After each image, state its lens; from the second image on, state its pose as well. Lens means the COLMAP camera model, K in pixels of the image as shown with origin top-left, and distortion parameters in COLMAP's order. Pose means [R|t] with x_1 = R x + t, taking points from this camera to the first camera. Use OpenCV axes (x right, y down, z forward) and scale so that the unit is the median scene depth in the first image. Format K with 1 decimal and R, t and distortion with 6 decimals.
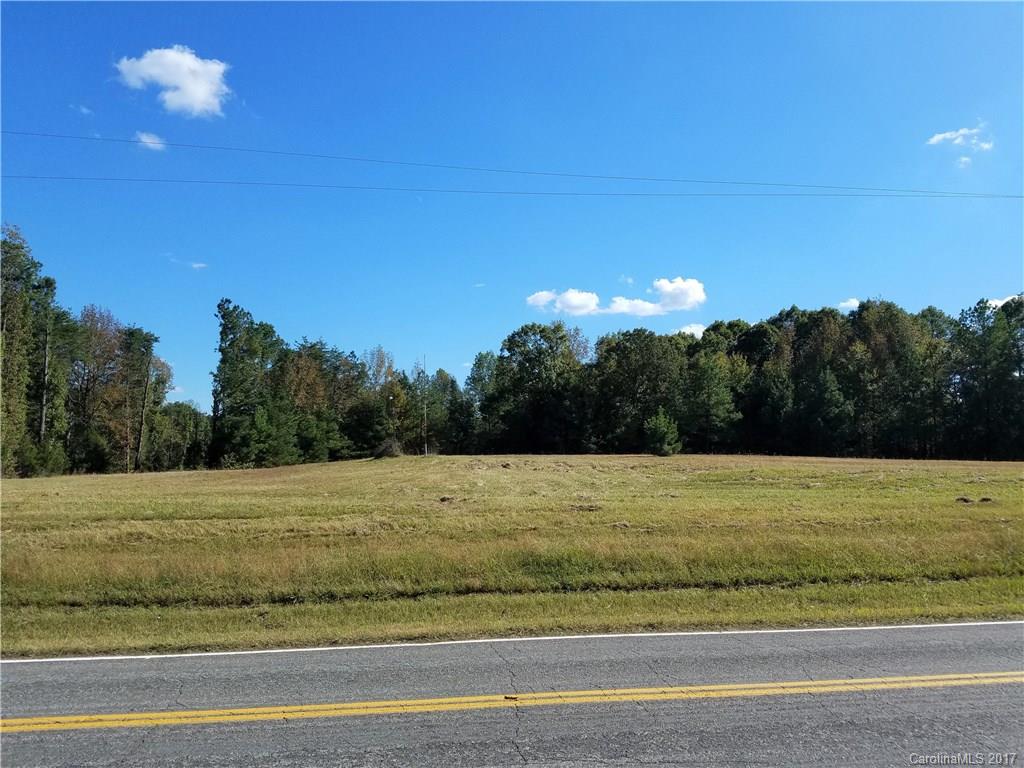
lens RADIAL K [[780.5, 0, 512.0], [0, 780.5, 384.0], [0, 0, 1]] dist [0.000391, -0.034715]
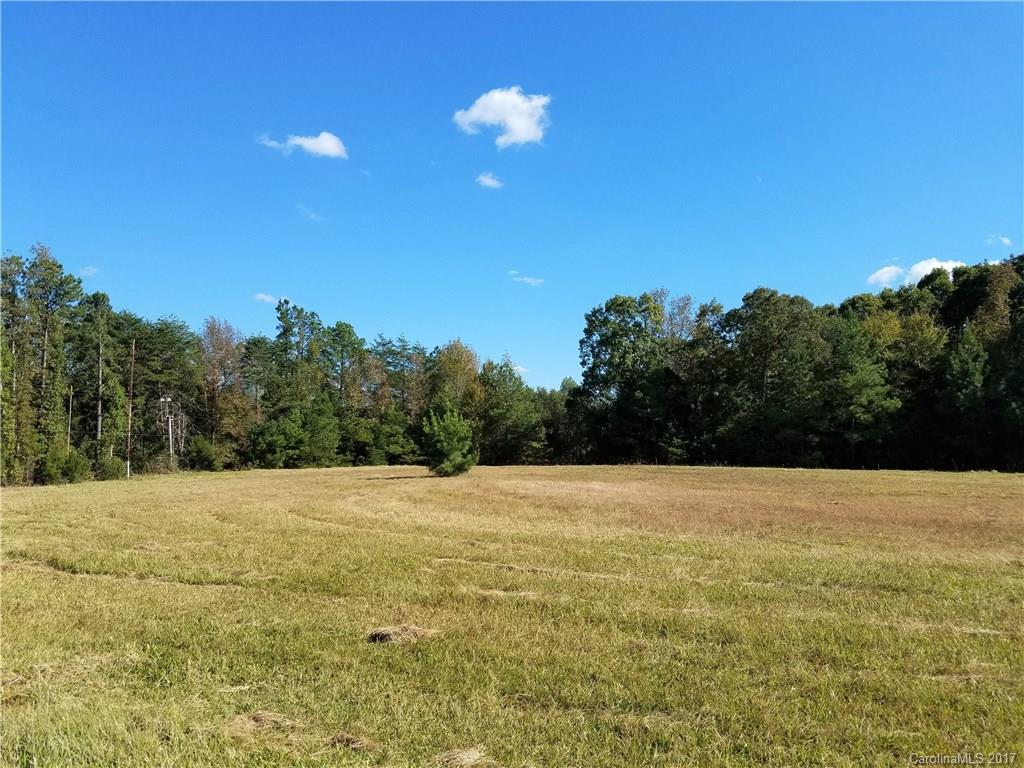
lens RADIAL K [[733.0, 0, 512.0], [0, 733.0, 384.0], [0, 0, 1]] dist [0.138826, -0.299814]
pose [[0.889671, -0.044382, -0.454439, 0.284633], [0.044787, 0.998948, -0.009878, 0.015568], [0.454400, -0.011565, 0.890723, 0.290102]]
